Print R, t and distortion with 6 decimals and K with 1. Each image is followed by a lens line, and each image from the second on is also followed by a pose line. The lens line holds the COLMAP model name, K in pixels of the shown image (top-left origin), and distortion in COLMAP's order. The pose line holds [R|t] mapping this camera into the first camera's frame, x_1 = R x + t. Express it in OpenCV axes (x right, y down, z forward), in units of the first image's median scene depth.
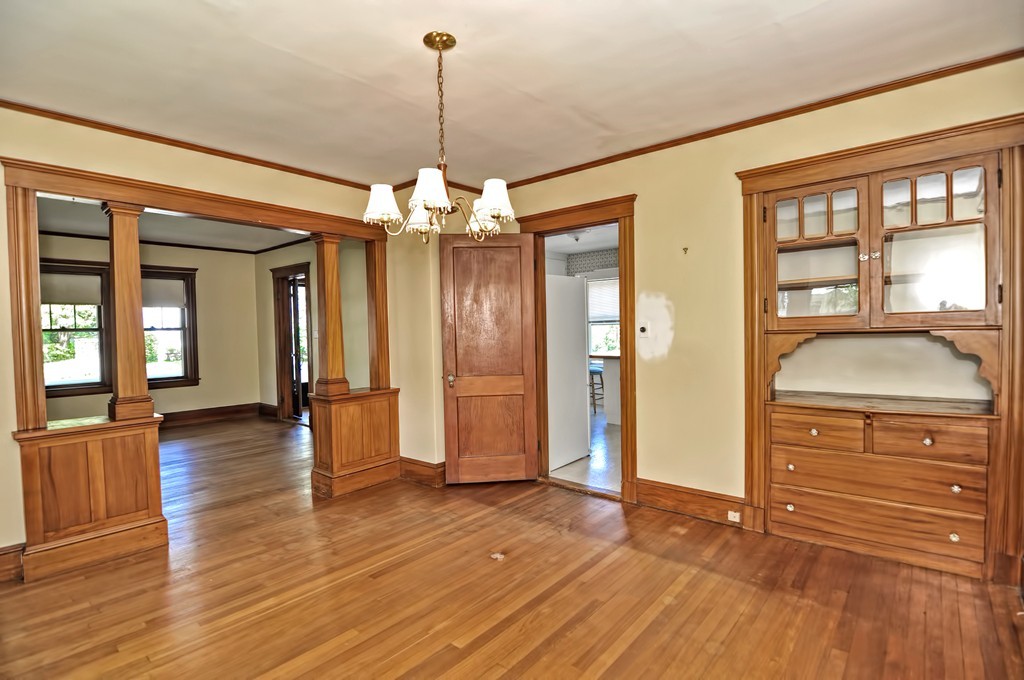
lens RADIAL K [[494.5, 0, 508.8], [0, 494.5, 346.6], [0, 0, 1]] dist [-0.020145, -0.000772]
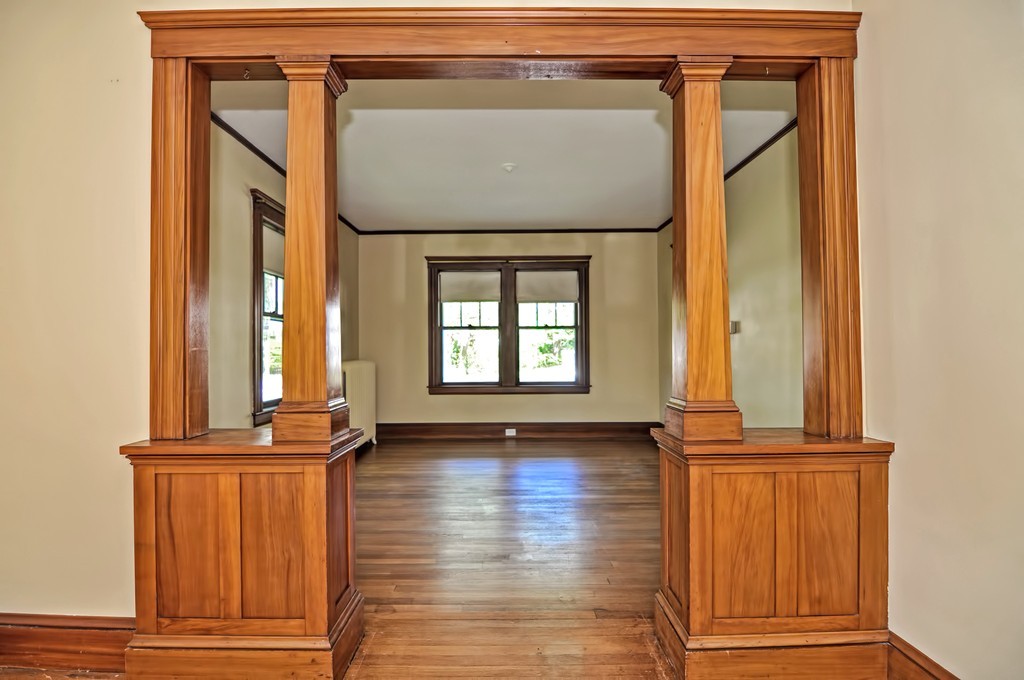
lens RADIAL K [[494.5, 0, 508.8], [0, 494.5, 346.6], [0, 0, 1]] dist [-0.020145, -0.000772]
pose [[0.656526, 0.006491, -0.754275, -0.143513], [-0.031250, 0.999339, -0.018600, 0.031304], [0.753656, 0.035782, 0.656295, 0.577698]]
